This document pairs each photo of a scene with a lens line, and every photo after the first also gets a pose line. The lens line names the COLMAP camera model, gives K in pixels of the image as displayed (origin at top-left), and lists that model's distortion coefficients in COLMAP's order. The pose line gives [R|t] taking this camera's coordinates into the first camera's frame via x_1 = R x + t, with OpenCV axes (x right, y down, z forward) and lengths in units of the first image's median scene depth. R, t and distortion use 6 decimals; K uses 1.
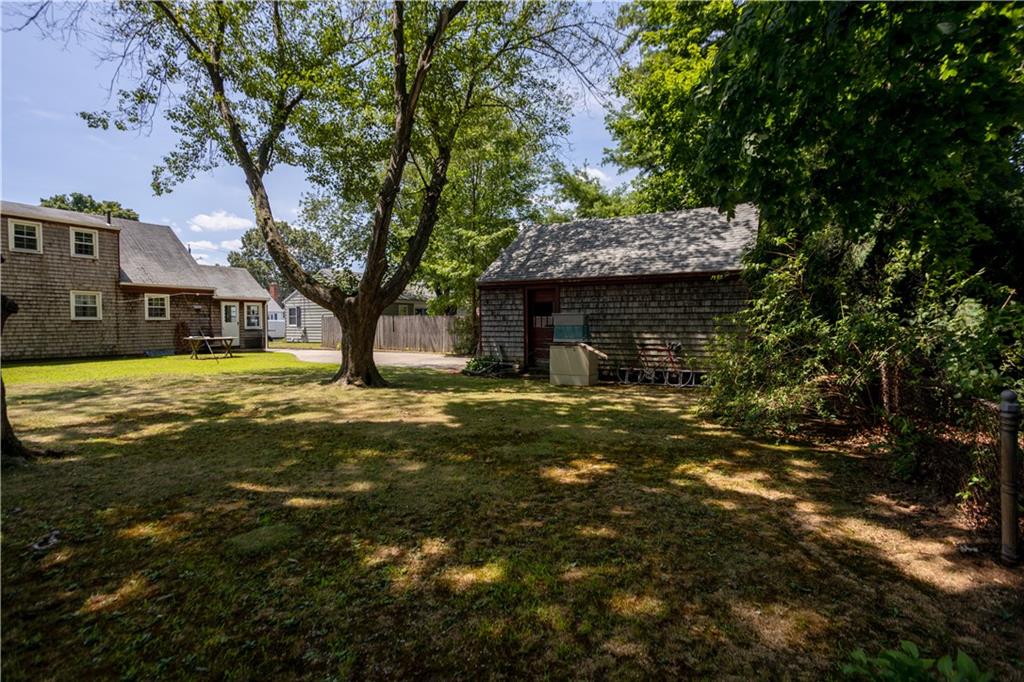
lens RADIAL K [[486.7, 0, 512.3], [0, 486.7, 334.4], [0, 0, 1]] dist [-0.001482, 0.001029]
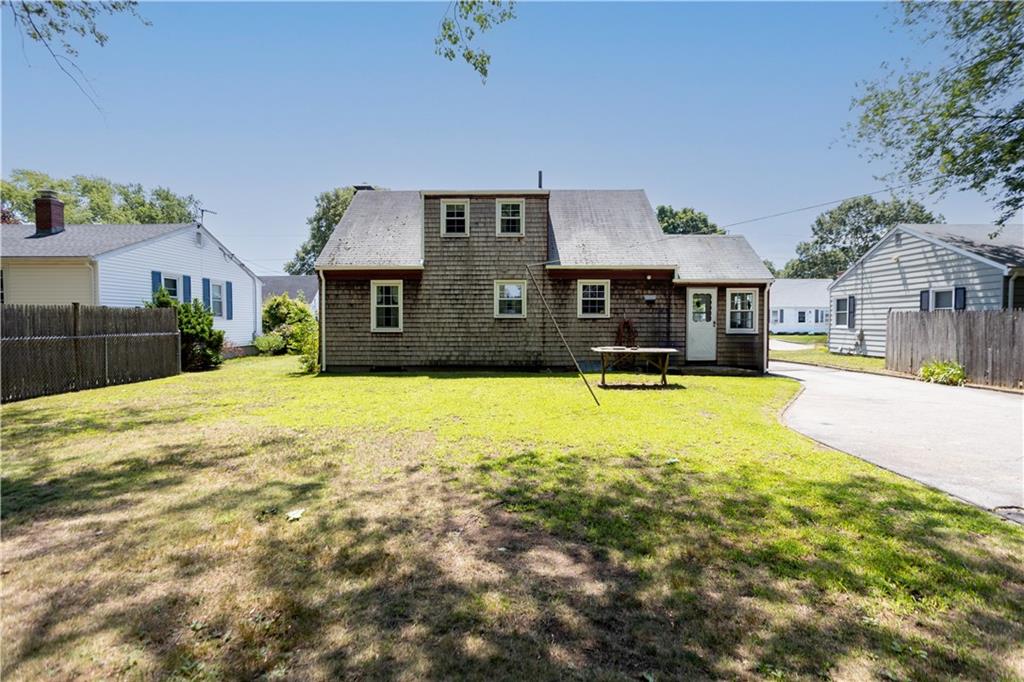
lens RADIAL K [[486.7, 0, 514.2], [0, 486.7, 331.1], [0, 0, 1]] dist [-0.001482, 0.001029]
pose [[0.475378, 0.023289, -0.879473, -0.180710], [-0.024872, 0.999606, 0.013026, -0.017436], [0.879430, 0.015682, 0.475770, 0.584096]]
